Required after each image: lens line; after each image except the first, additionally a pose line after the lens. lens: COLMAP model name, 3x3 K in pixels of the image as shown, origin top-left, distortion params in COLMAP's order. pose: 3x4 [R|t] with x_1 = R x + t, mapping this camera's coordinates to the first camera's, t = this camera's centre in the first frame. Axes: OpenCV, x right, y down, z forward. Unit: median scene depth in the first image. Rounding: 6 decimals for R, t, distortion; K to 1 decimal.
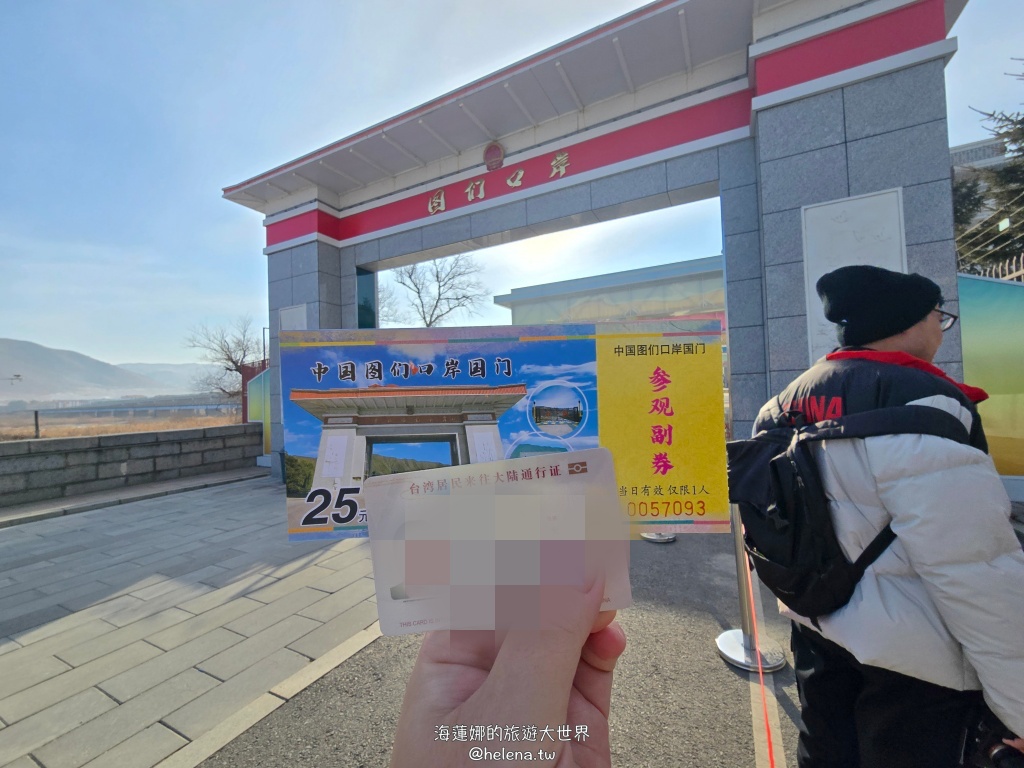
lens RADIAL K [[413.6, 0, 512.0], [0, 413.6, 384.0], [0, 0, 1]] dist [0.010909, -0.000240]
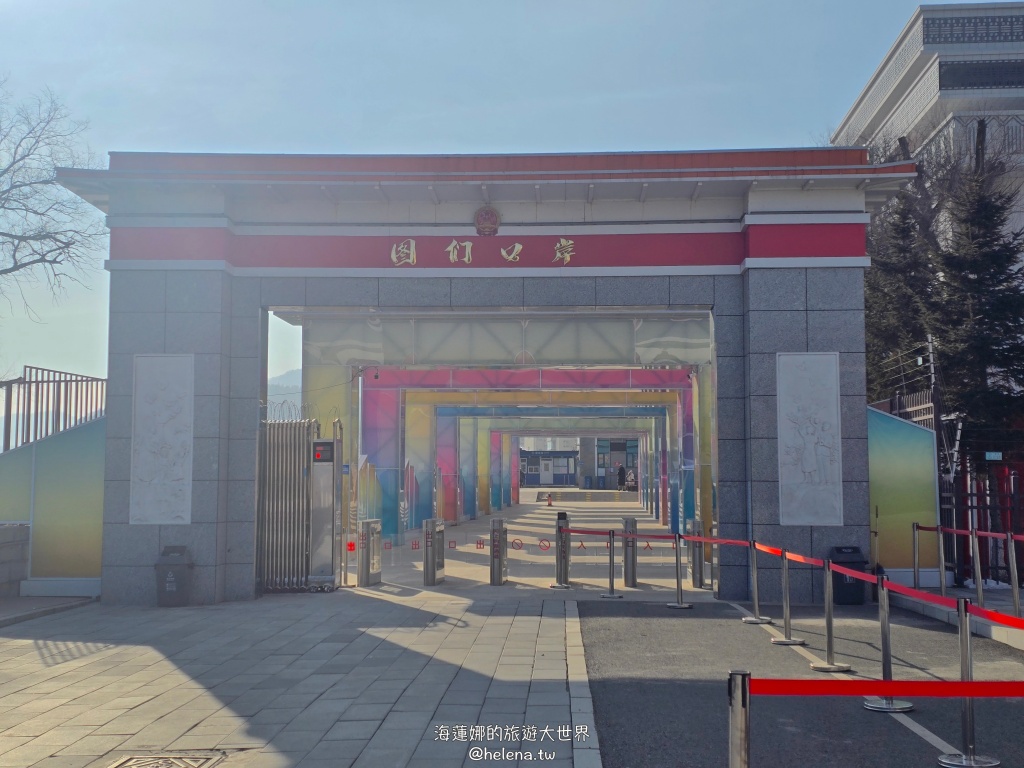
lens RADIAL K [[1072.8, 0, 536.9], [0, 1072.8, 407.6], [0, 0, 1]] dist [0.299447, -0.692771]
pose [[0.910472, 0.065563, 0.408342, -0.891851], [-0.043880, 0.997095, -0.062255, -0.014601], [-0.411237, 0.038763, 0.910704, -1.162044]]
